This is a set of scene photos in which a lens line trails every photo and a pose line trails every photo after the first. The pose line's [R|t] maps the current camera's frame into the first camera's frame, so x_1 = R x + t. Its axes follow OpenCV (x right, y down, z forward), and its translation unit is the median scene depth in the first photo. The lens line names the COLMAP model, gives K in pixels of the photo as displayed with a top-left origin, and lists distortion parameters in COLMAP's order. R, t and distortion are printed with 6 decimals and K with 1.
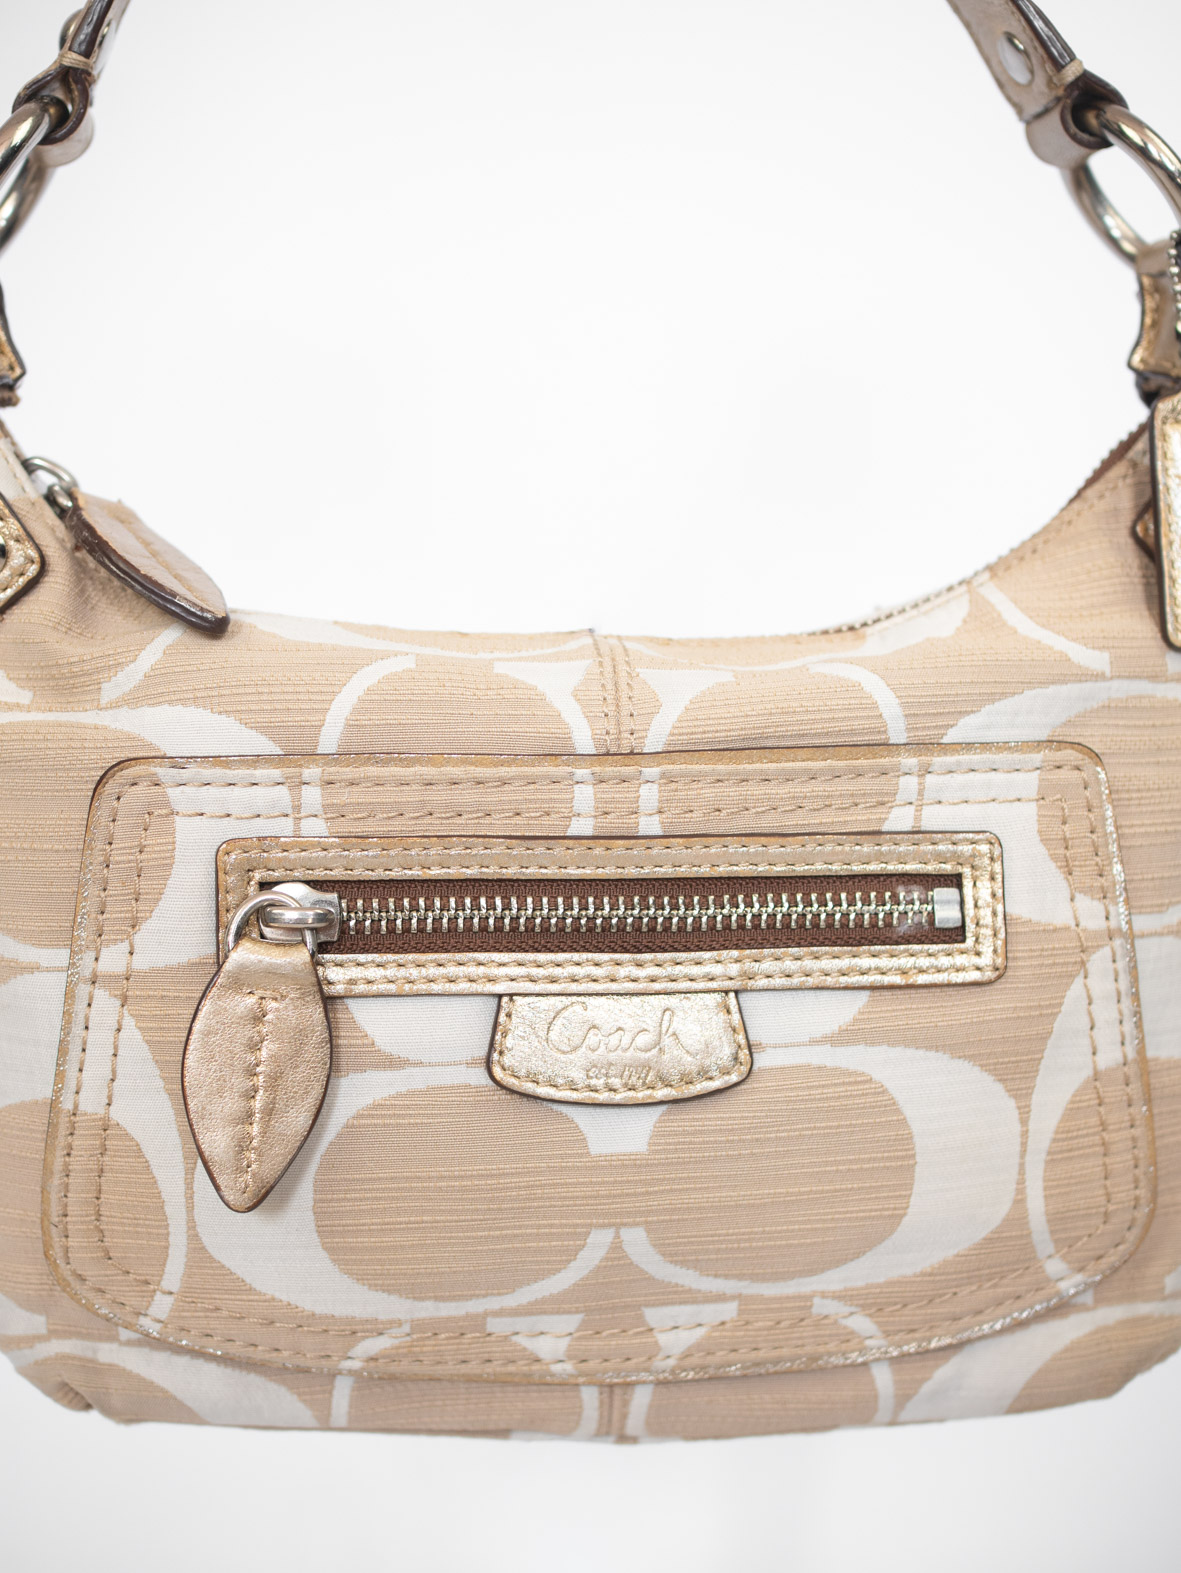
lens RADIAL K [[2288.9, 0, 592.8], [0, 2288.9, 779.5], [0, 0, 1]] dist [-0.093072, 0.000000]
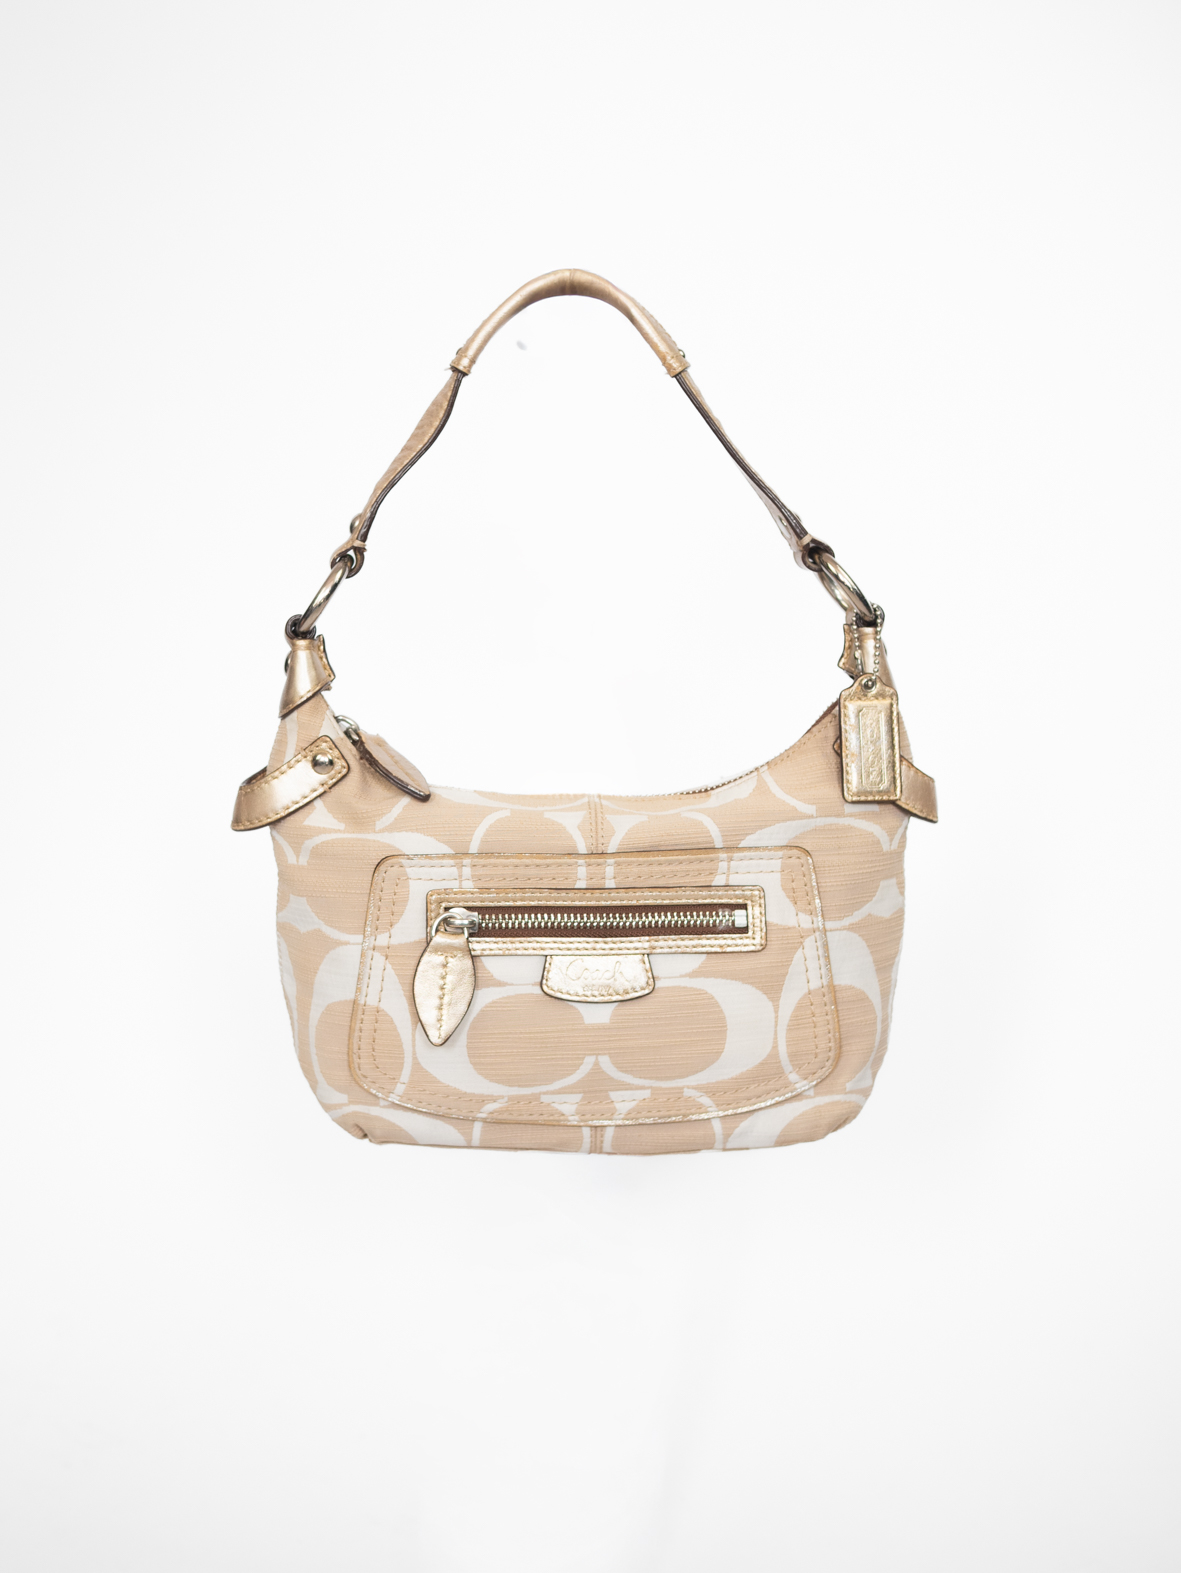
lens RADIAL K [[2288.9, 0, 582.8], [0, 2288.9, 775.0], [0, 0, 1]] dist [-0.093072, 0.000000]
pose [[0.999318, 0.002391, -0.036849, 0.080432], [-0.001452, 0.999674, 0.025499, -0.146357], [0.036898, -0.025428, 0.998995, -1.300166]]
